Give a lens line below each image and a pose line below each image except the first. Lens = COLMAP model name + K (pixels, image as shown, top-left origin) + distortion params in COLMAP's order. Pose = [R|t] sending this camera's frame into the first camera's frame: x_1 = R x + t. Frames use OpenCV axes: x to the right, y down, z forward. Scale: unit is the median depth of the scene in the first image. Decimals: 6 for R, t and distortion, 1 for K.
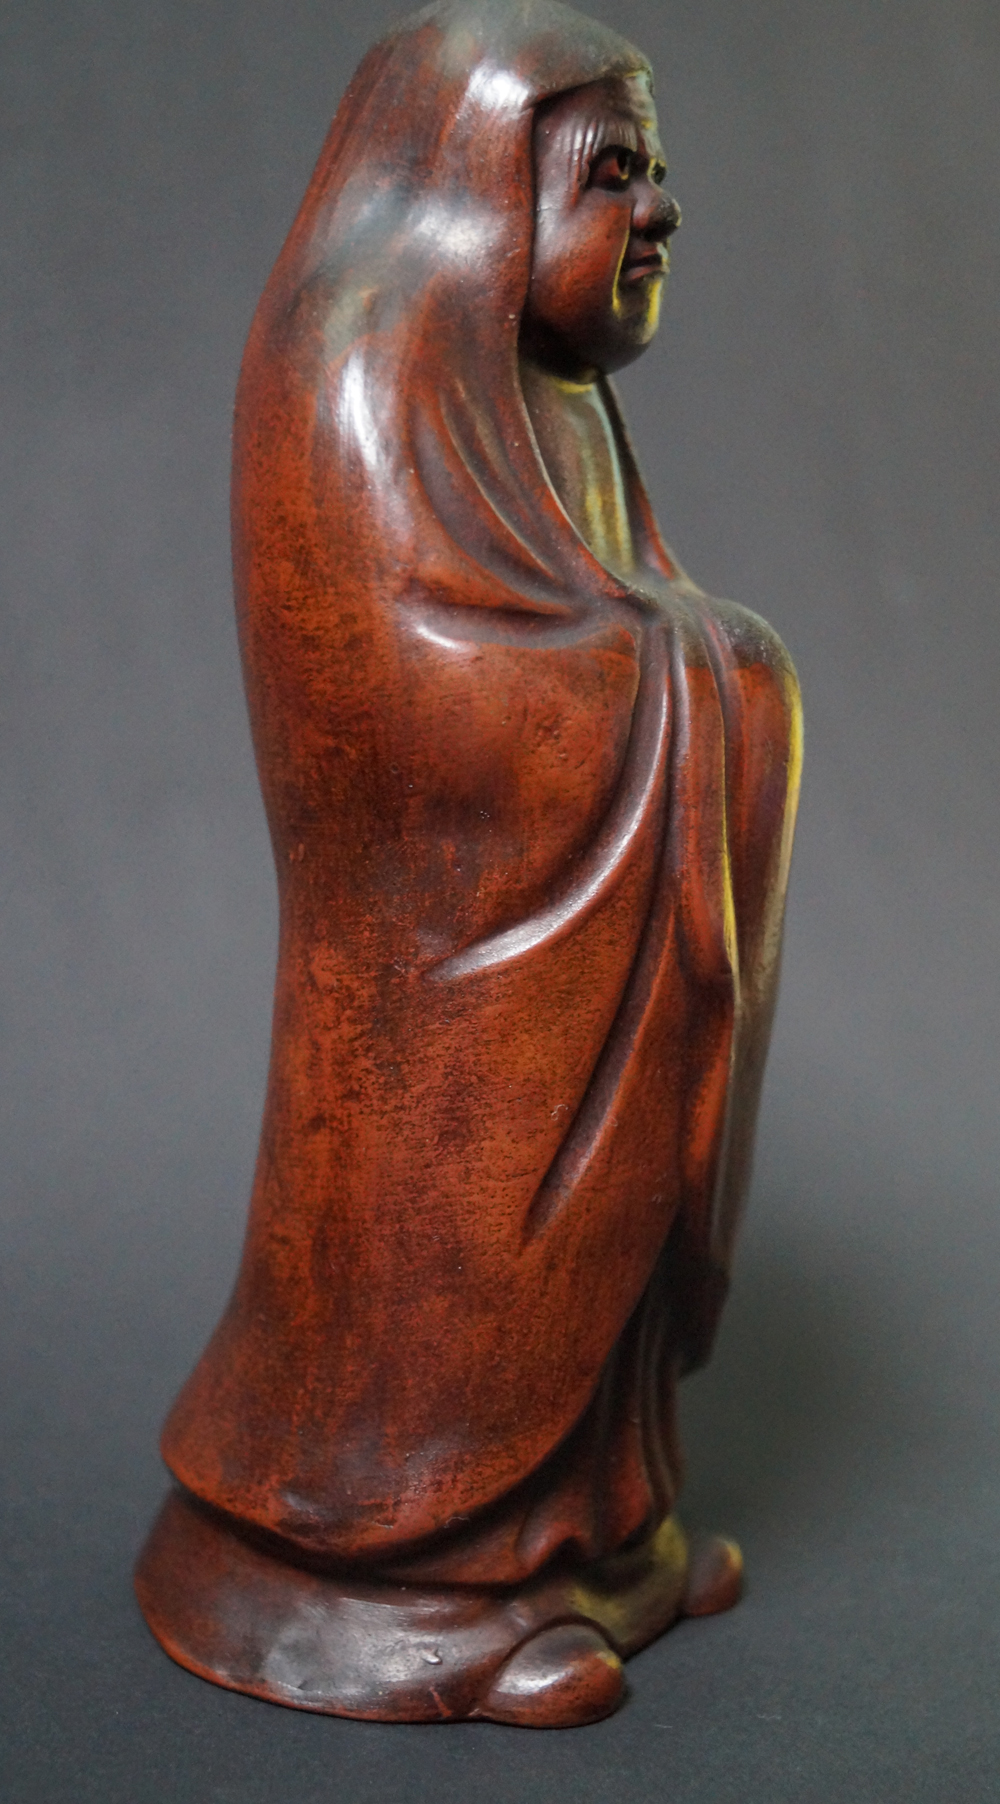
lens RADIAL K [[2852.9, 0, 500.0], [0, 2852.9, 902.0], [0, 0, 1]] dist [-0.014668, 0.004063]
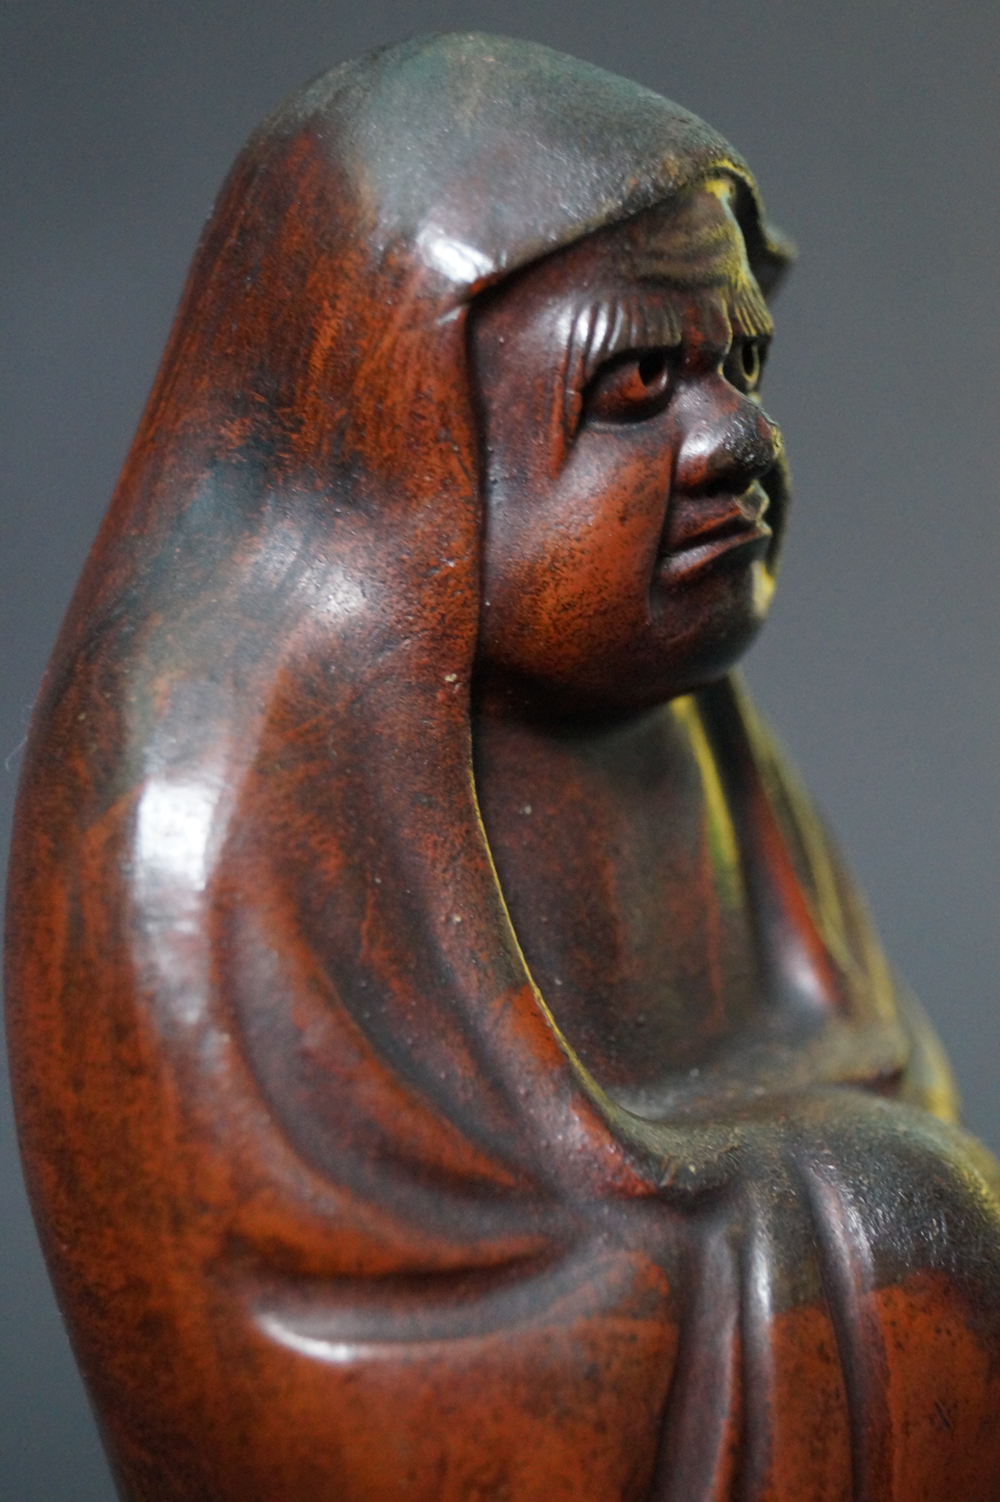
lens RADIAL K [[3266.8, 0, 500.0], [0, 3266.8, 751.0], [0, 0, 1]] dist [-0.006715, -0.072930]
pose [[0.974769, -0.014868, -0.222719, 0.158544], [0.039839, 0.993347, 0.108051, -0.264326], [0.219631, -0.114198, 0.968876, 0.387145]]
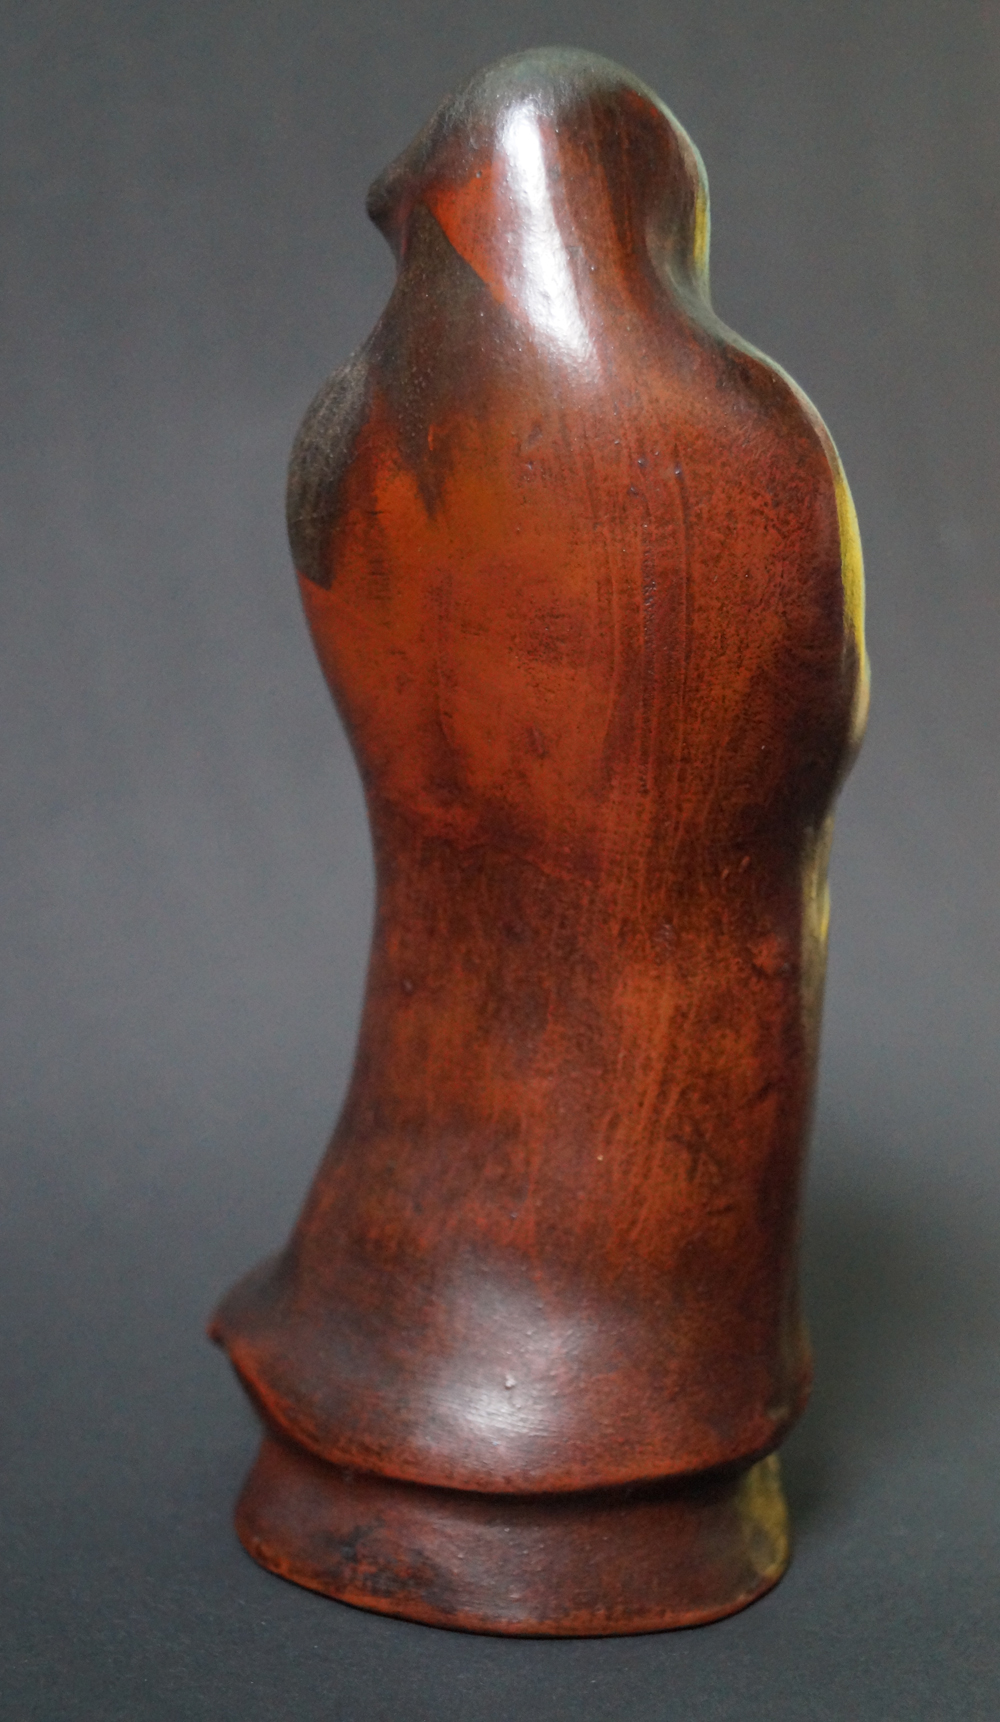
lens RADIAL K [[2670.4, 0, 500.0], [0, 2670.4, 861.0], [0, 0, 1]] dist [0.042354, -0.042657]
pose [[0.102525, -0.243909, 0.964364, -1.104349], [0.125532, 0.964894, 0.230698, -0.276024], [-0.986778, 0.097406, 0.129544, 0.979391]]
